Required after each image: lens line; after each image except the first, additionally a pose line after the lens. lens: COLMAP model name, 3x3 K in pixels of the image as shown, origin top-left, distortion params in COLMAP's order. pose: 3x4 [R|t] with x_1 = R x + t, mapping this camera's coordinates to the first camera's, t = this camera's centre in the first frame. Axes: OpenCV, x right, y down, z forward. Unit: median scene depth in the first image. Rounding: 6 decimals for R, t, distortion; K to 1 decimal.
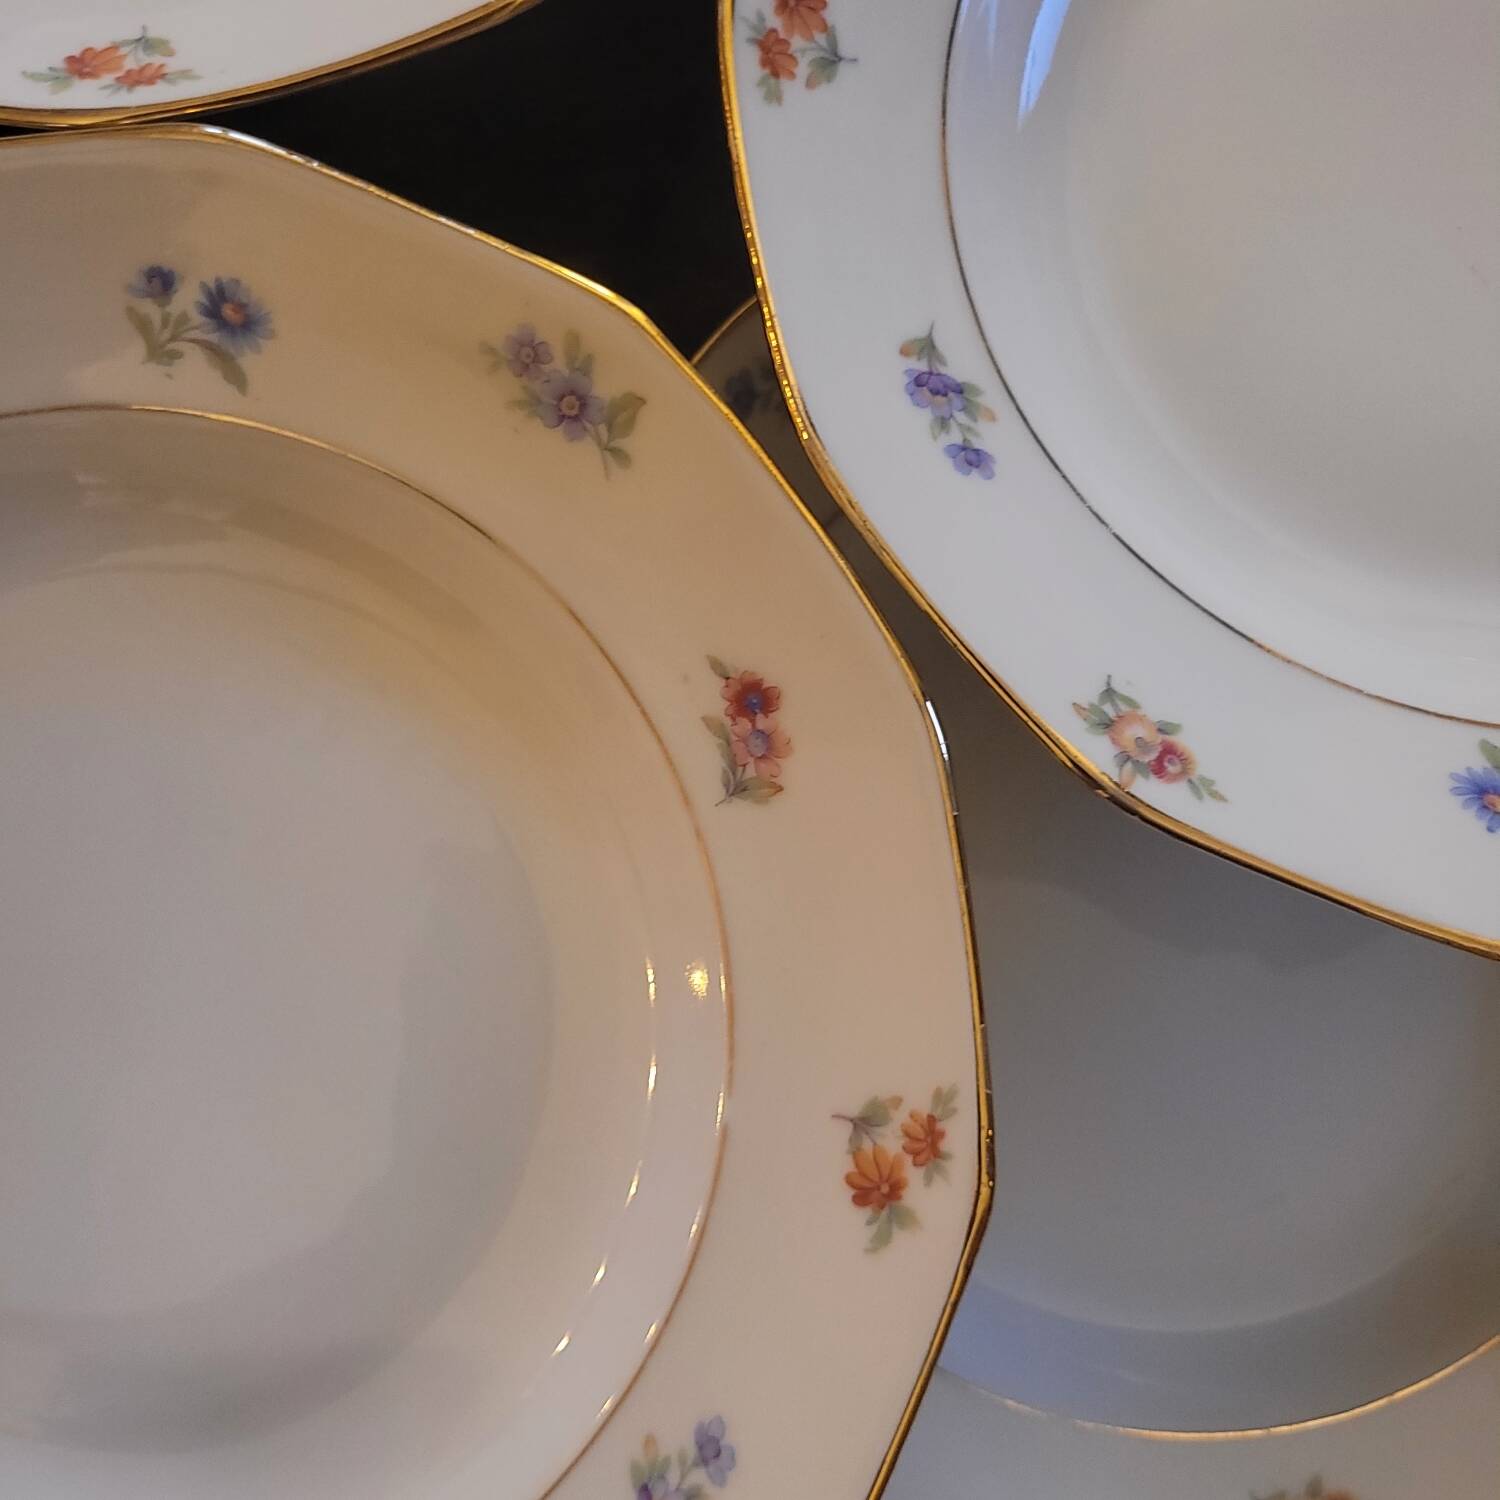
lens RADIAL K [[1492.4, 0, 770.6], [0, 1492.4, 722.1], [0, 0, 1]] dist [-0.012442, 0.000000]
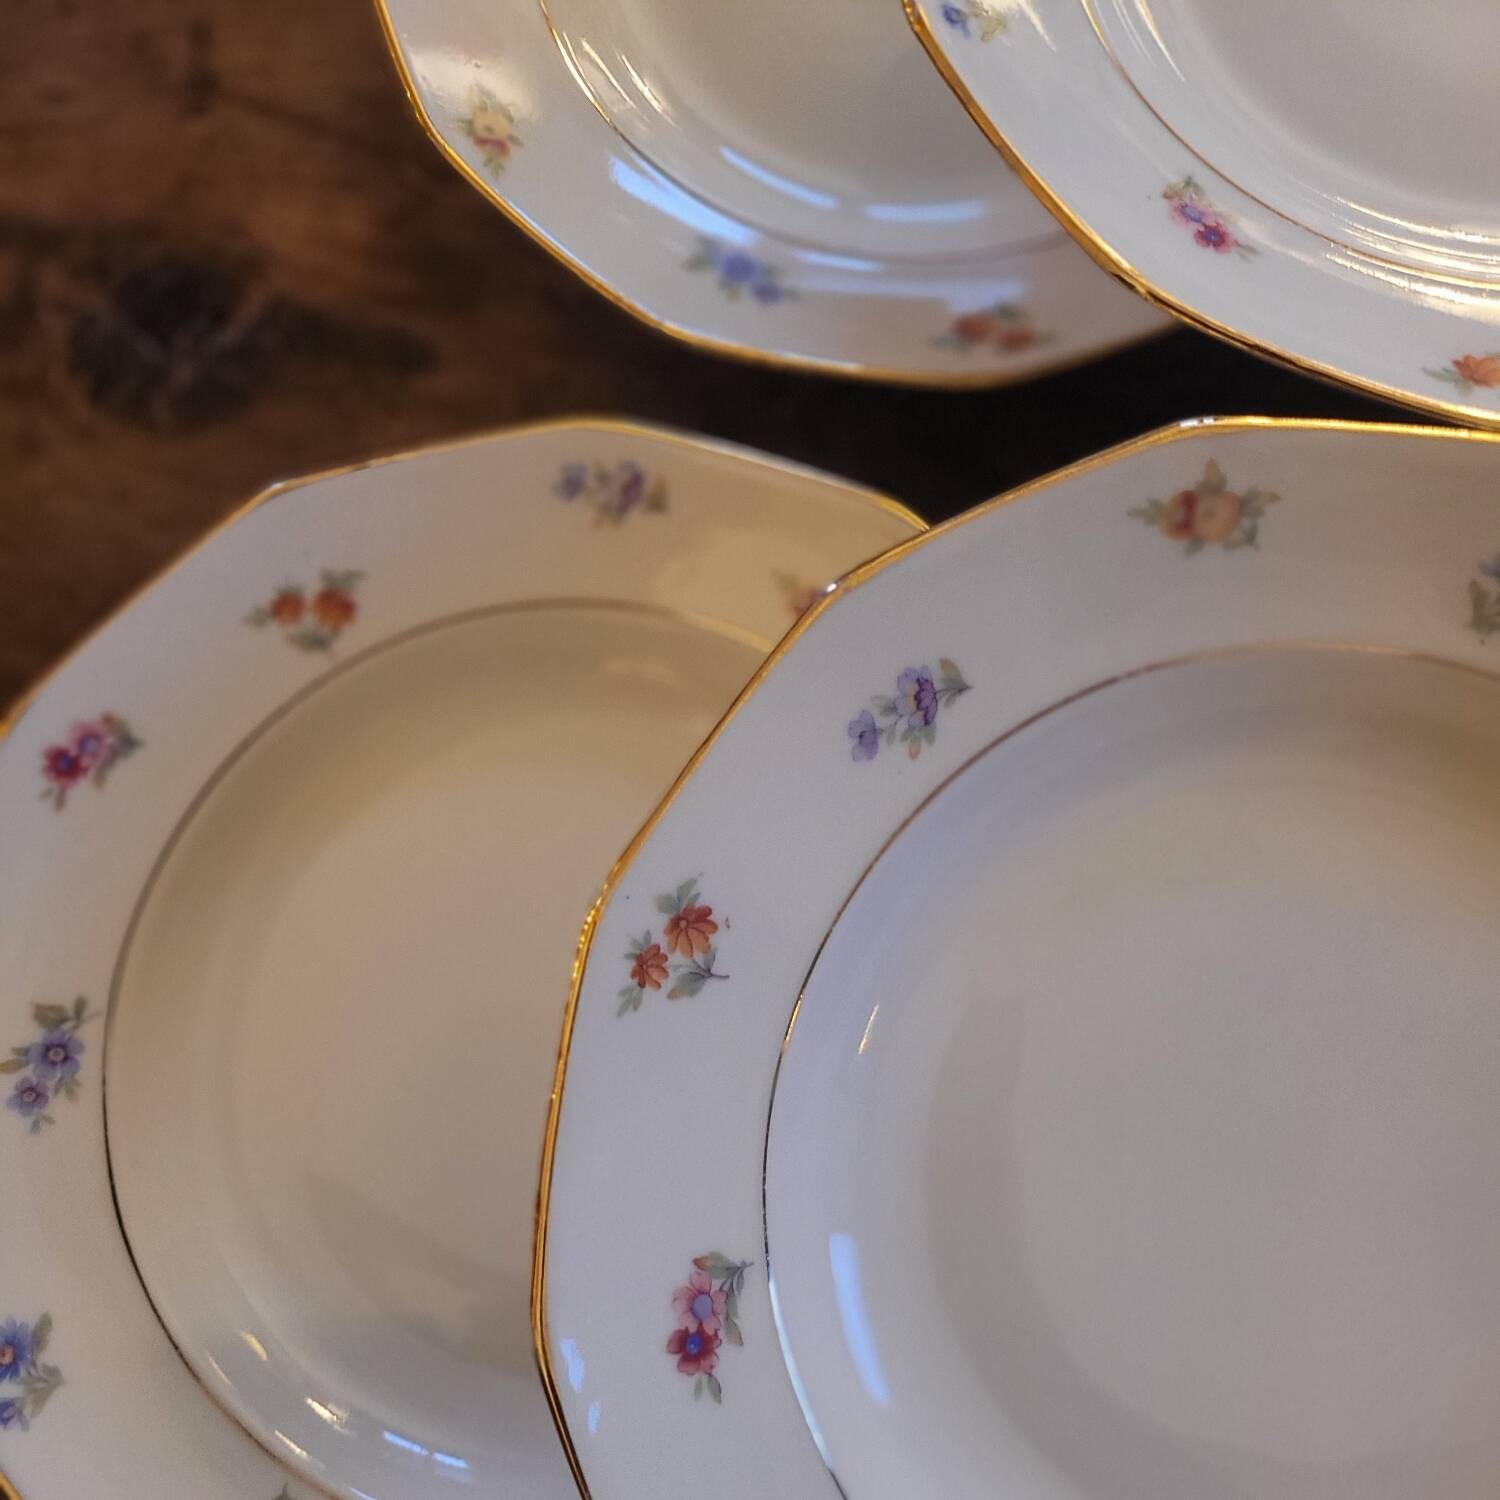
lens RADIAL K [[1492.4, 0, 747.8], [0, 1492.4, 708.5], [0, 0, 1]] dist [-0.012442, 0.000000]
pose [[0.970679, 0.204965, -0.125585, -0.827291], [-0.213411, 0.975250, -0.057815, 0.005275], [0.110627, 0.082921, 0.990397, -0.203696]]
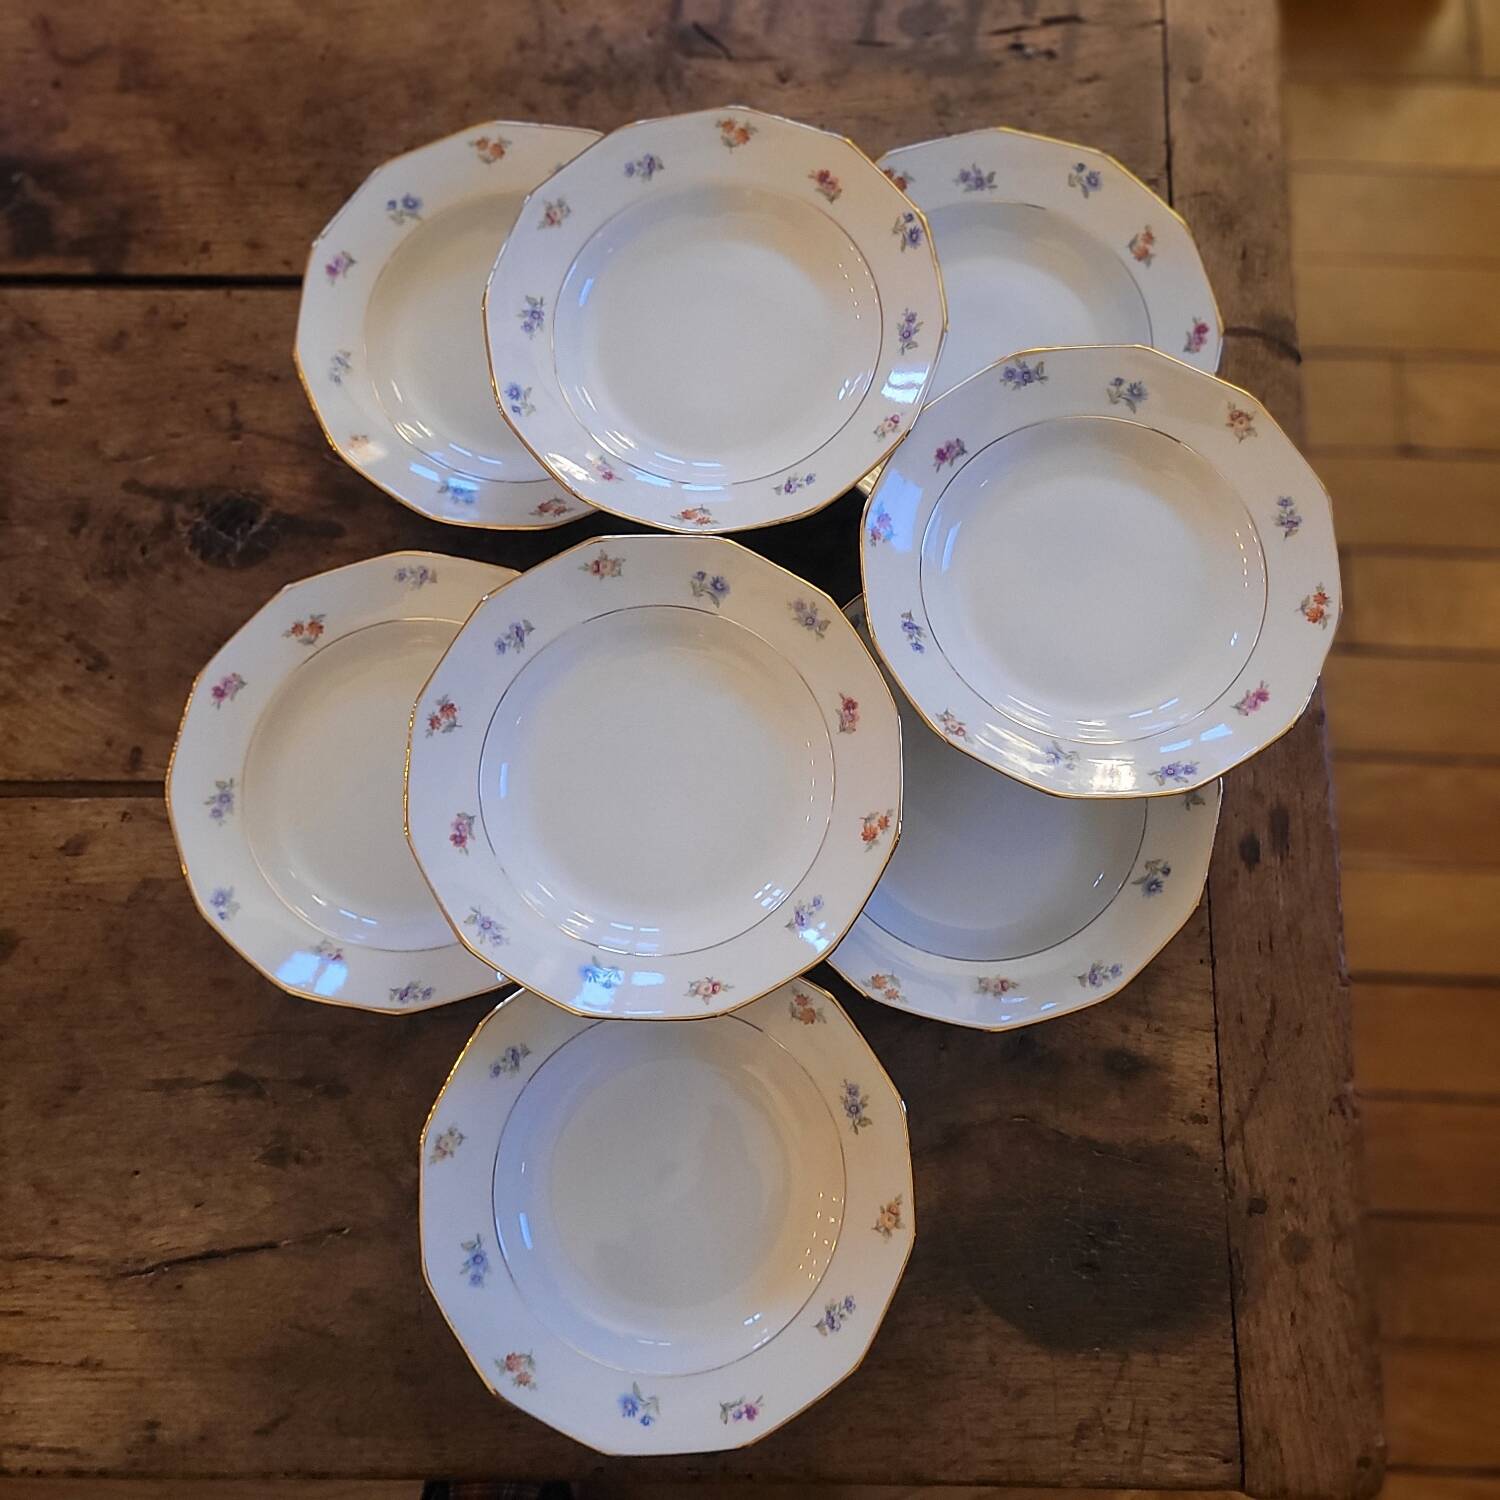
lens RADIAL K [[1492.4, 0, 780.7], [0, 1492.4, 728.0], [0, 0, 1]] dist [-0.012442, 0.000000]
pose [[0.993016, 0.110485, -0.041388, -0.023560], [-0.114806, 0.985727, -0.123132, 0.508278], [0.027193, 0.127023, 0.991527, -2.612306]]
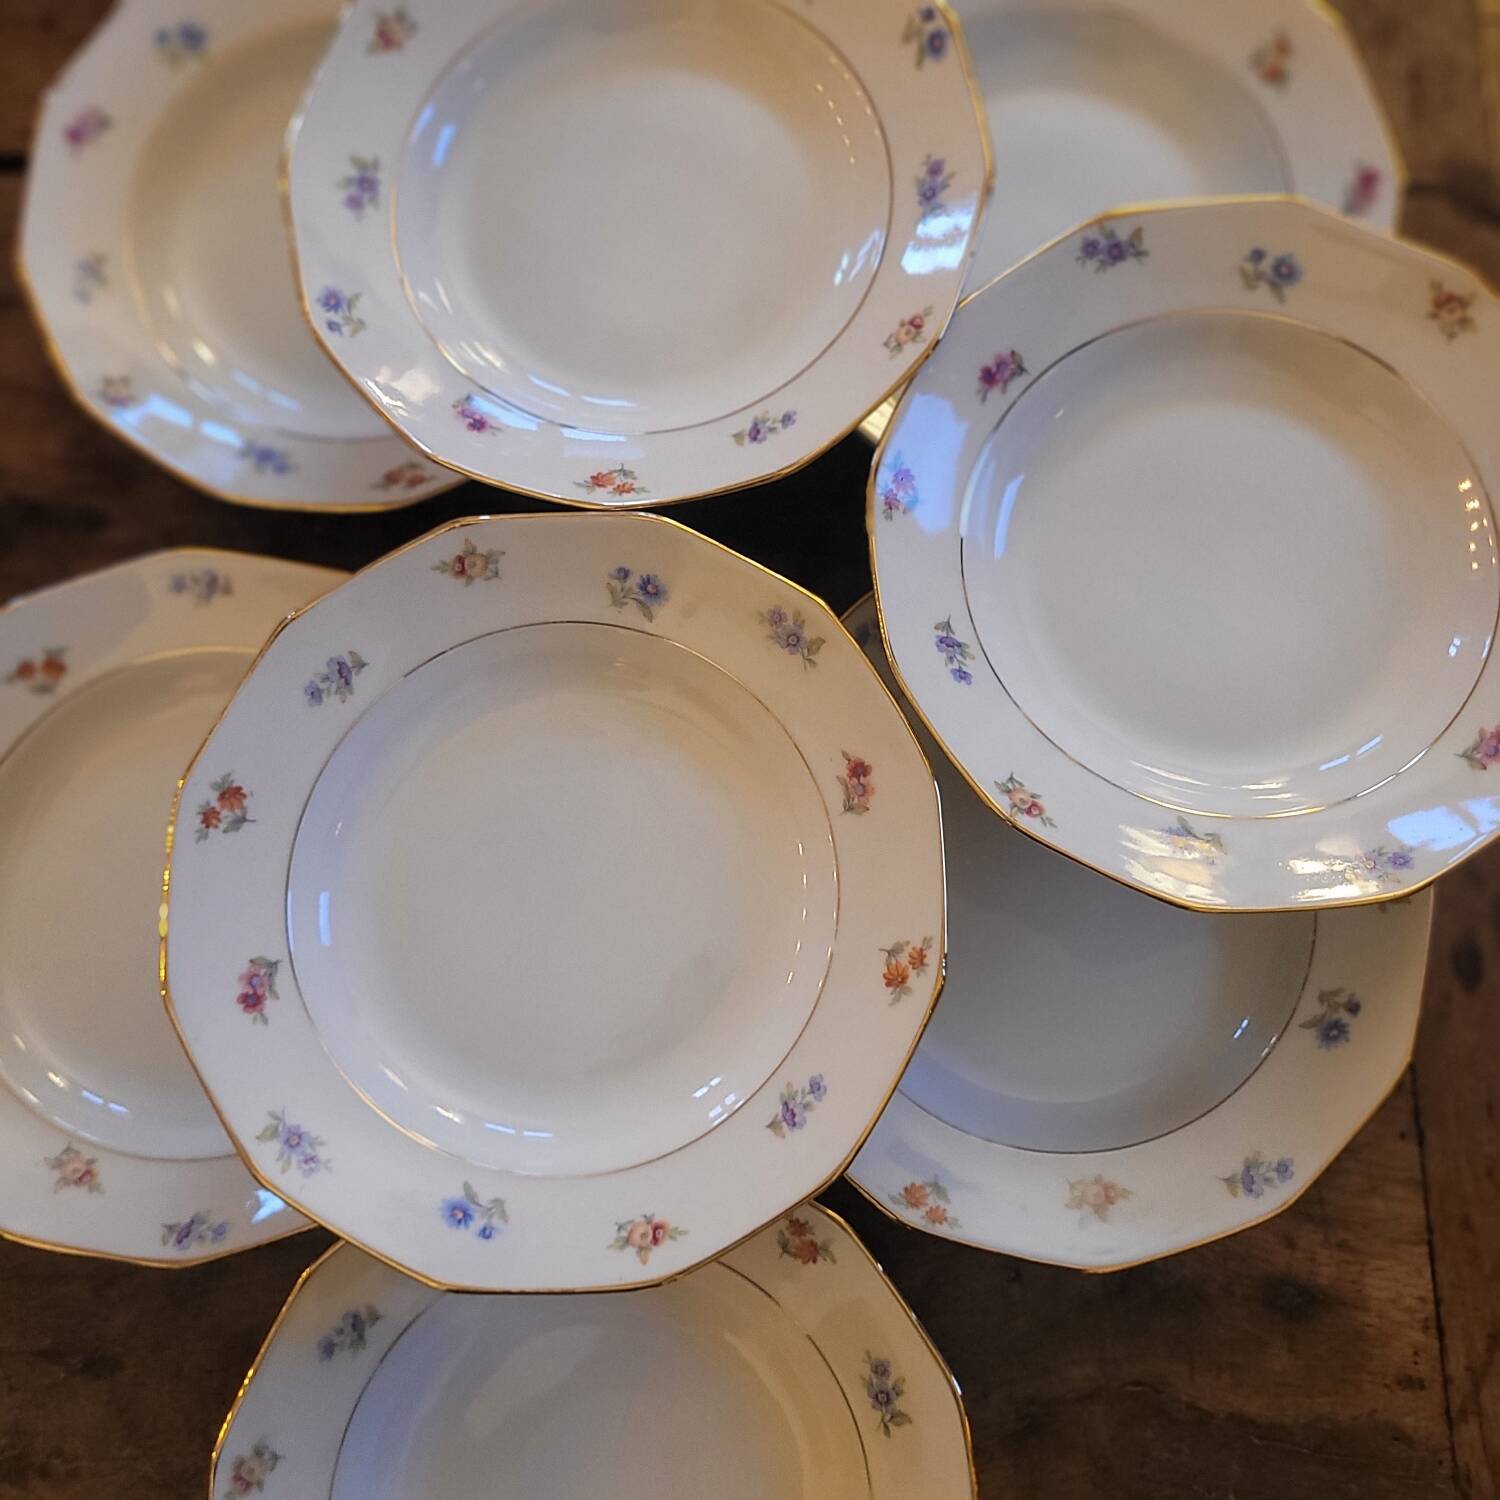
lens RADIAL K [[1492.4, 0, 766.5], [0, 1492.4, 721.8], [0, 0, 1]] dist [-0.012442, 0.000000]
pose [[0.995273, 0.082312, -0.051535, -0.042626], [-0.087410, 0.990510, -0.106062, 0.169998], [0.042316, 0.110065, 0.993023, -1.330822]]
